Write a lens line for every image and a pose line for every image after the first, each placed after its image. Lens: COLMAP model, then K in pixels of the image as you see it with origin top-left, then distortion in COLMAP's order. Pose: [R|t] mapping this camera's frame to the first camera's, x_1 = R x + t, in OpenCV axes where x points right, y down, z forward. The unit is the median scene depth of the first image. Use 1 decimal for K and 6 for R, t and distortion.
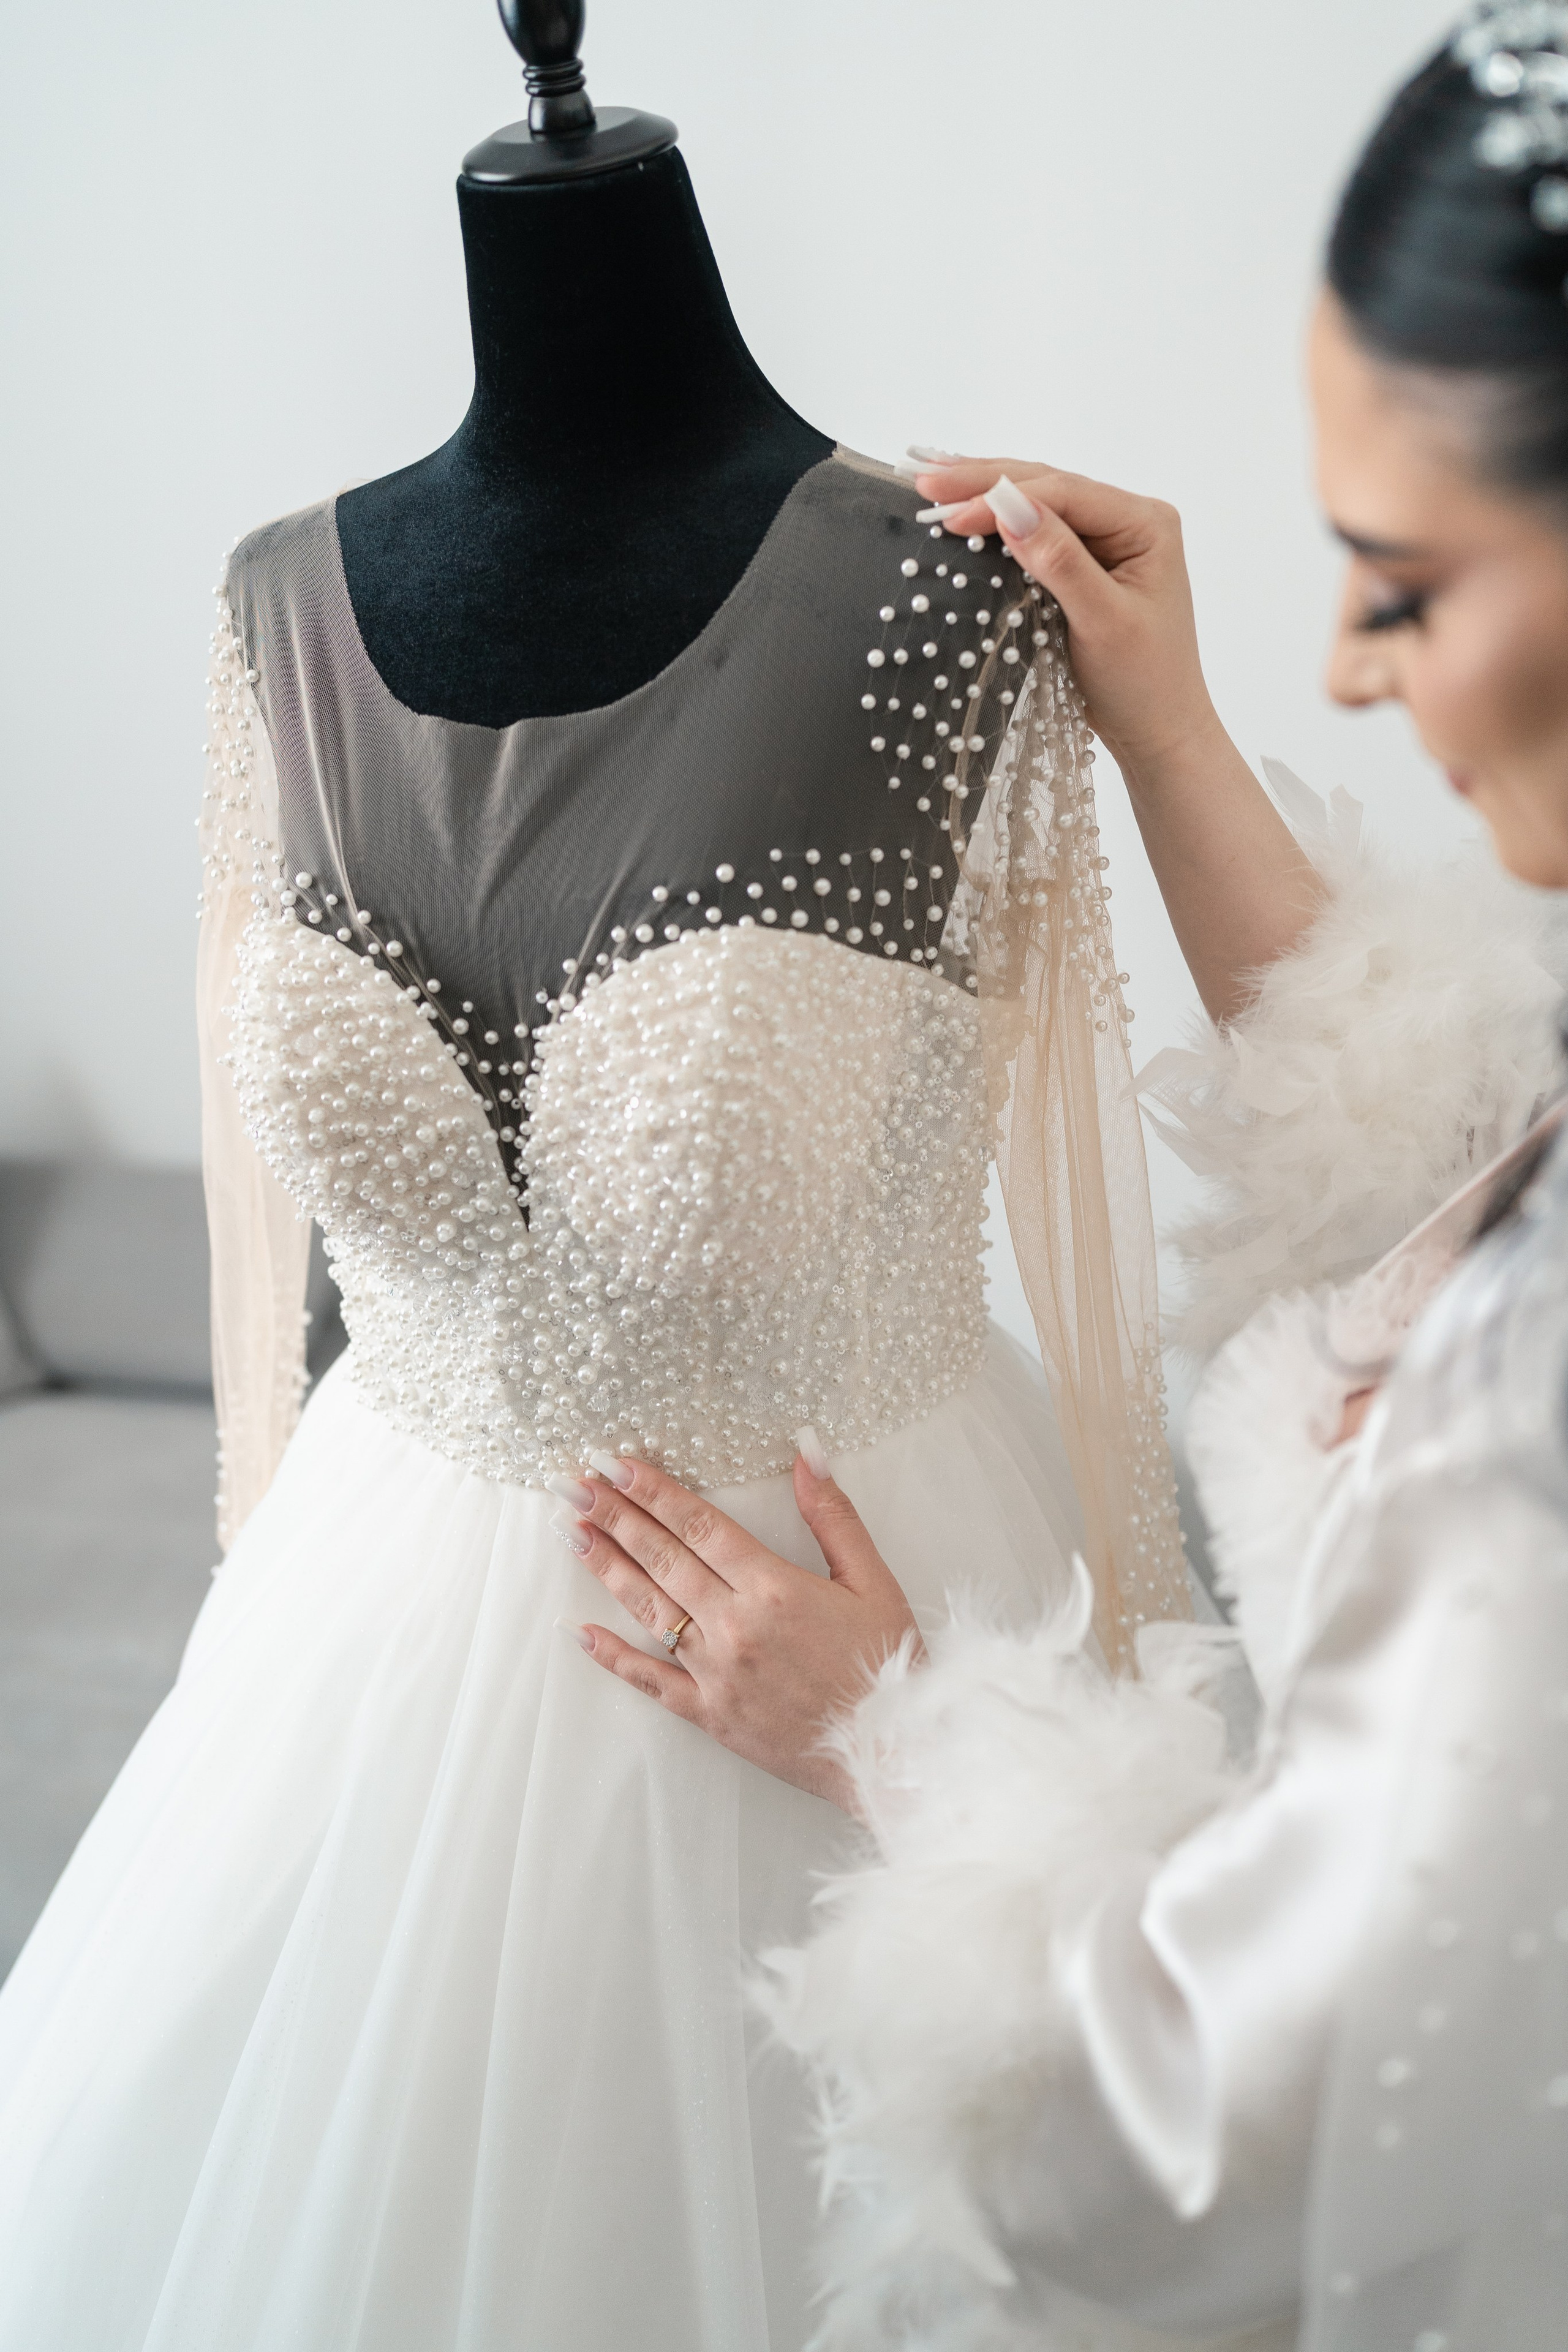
lens RADIAL K [[2305.0, 0, 784.0], [0, 2305.0, 1176.0], [0, 0, 1]] dist [0.001710, -0.001559]
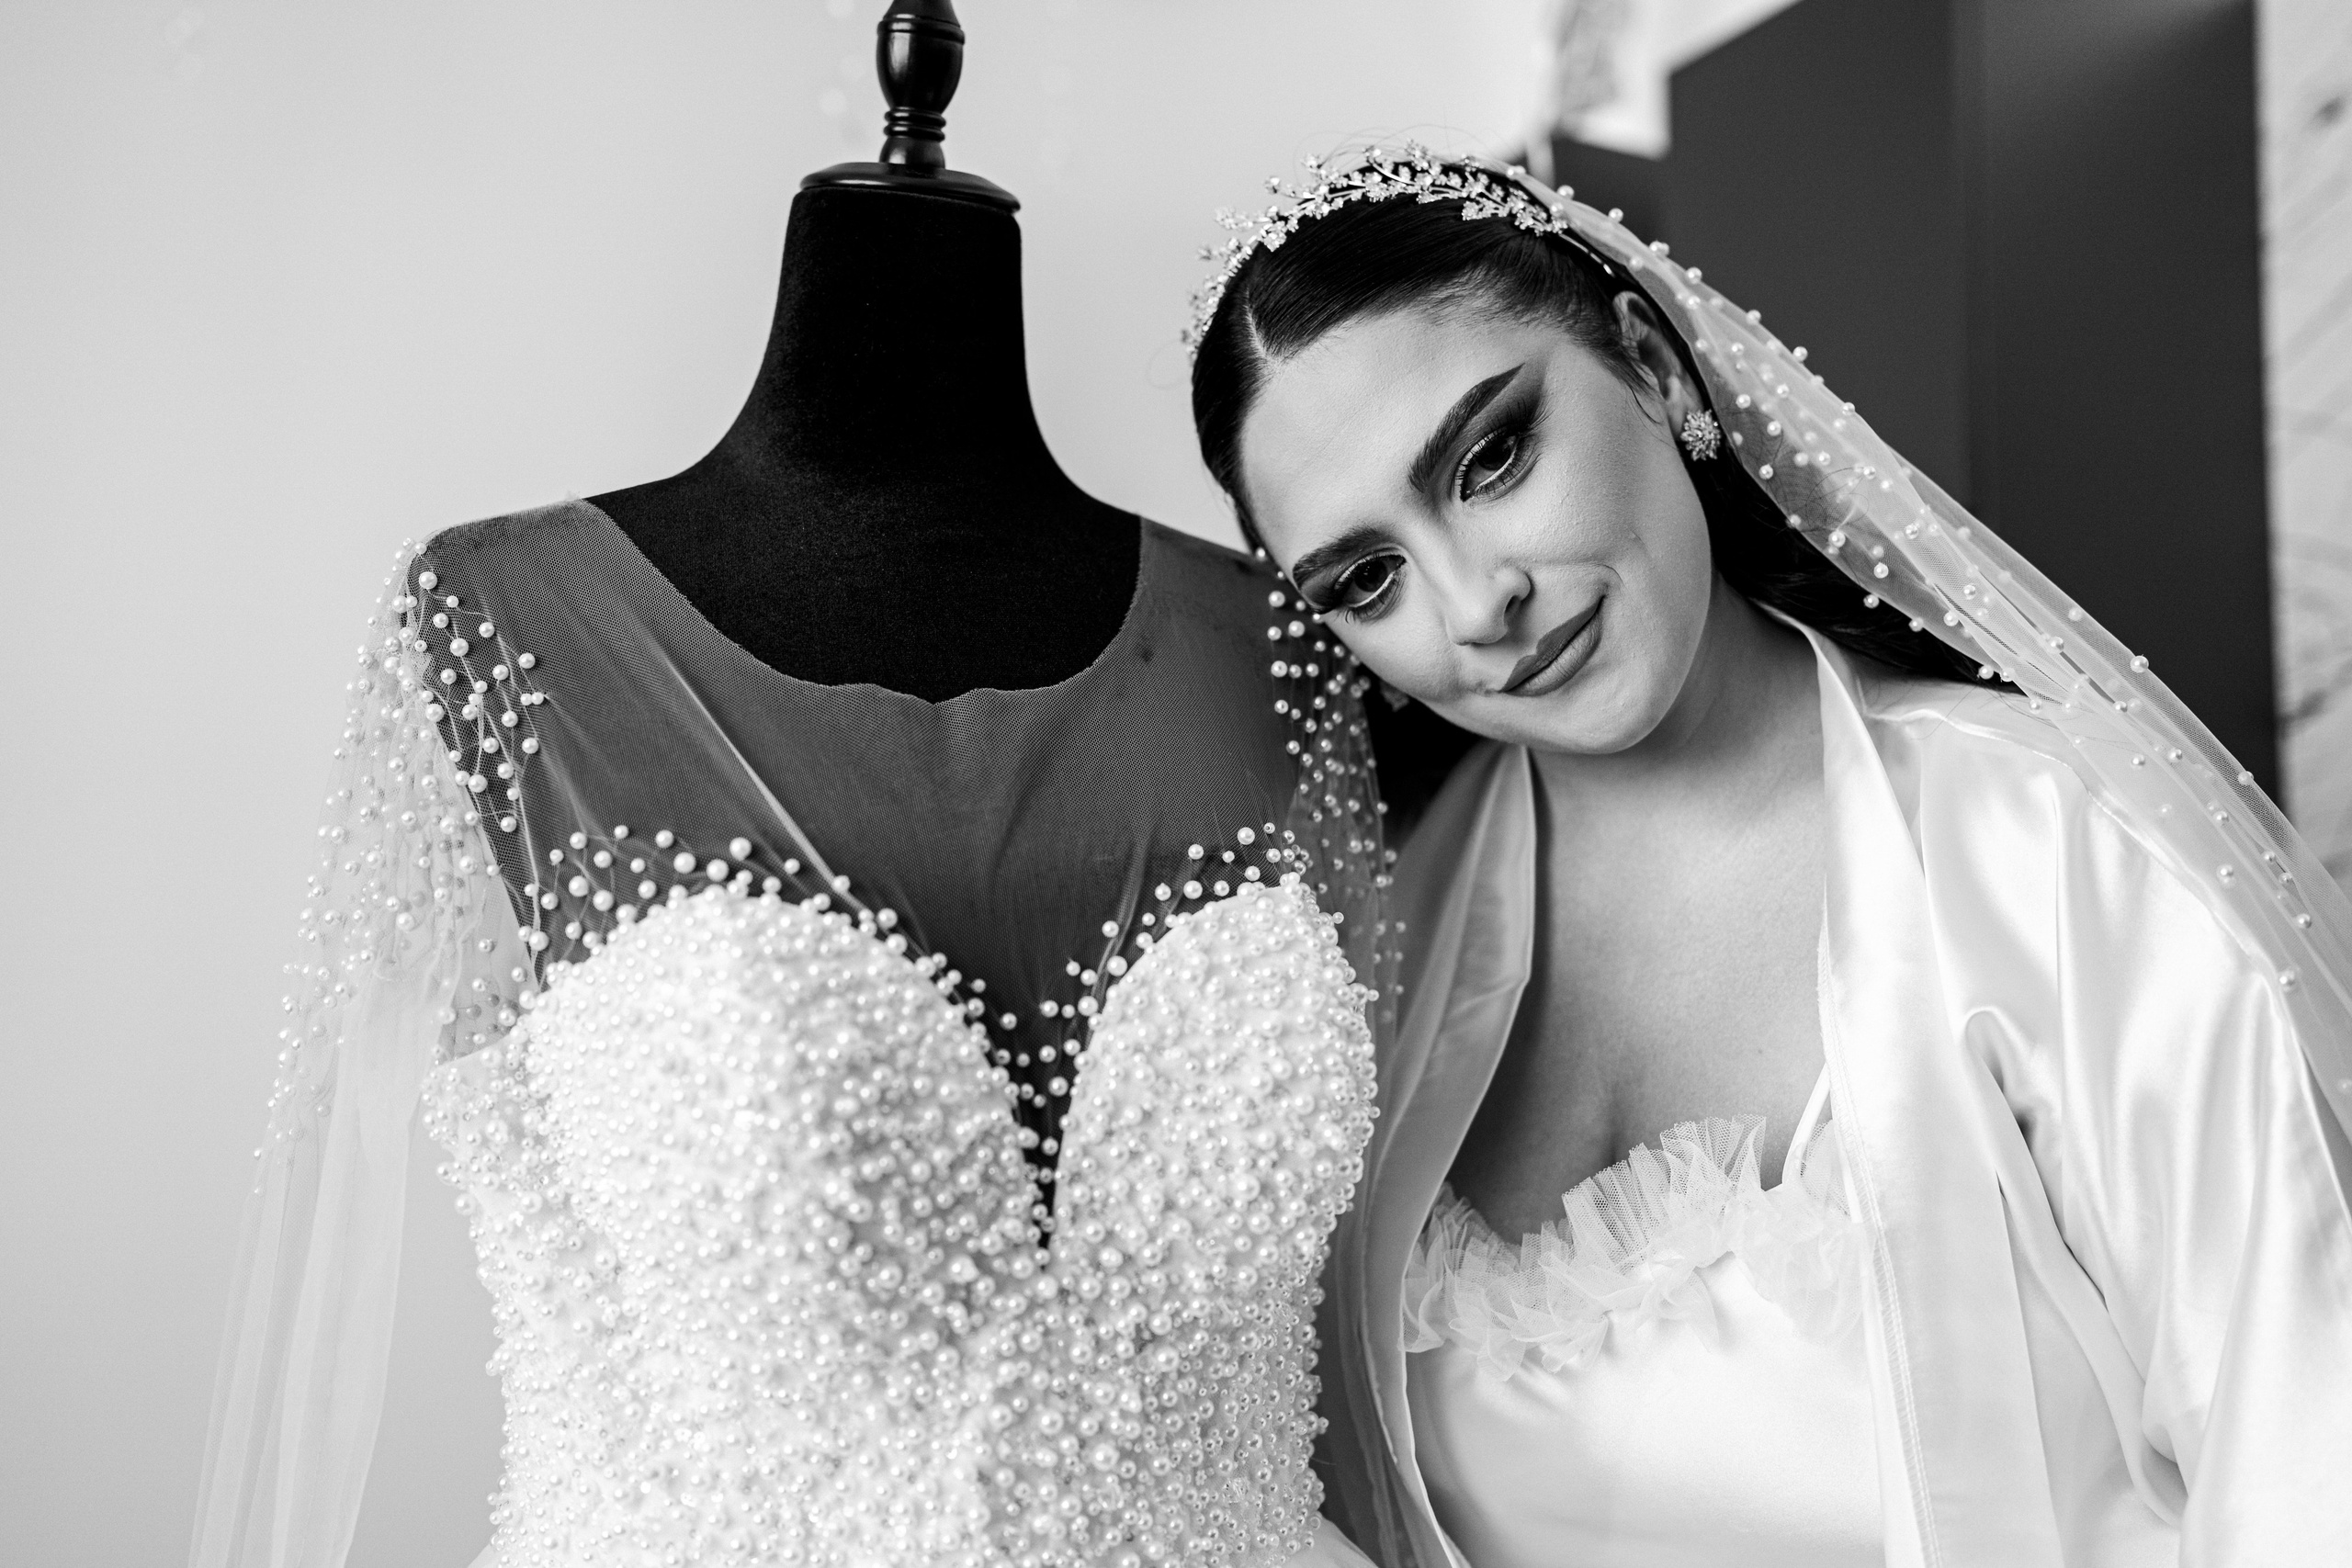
lens RADIAL K [[2304.8, 0, 1176.0], [0, 2304.8, 784.0], [0, 0, 1]] dist [0.001710, -0.001559]
pose [[0.752594, 0.107295, 0.649684, -0.632637], [0.209476, 0.896371, -0.390691, 0.201387], [-0.624277, 0.430125, 0.652128, 0.382280]]
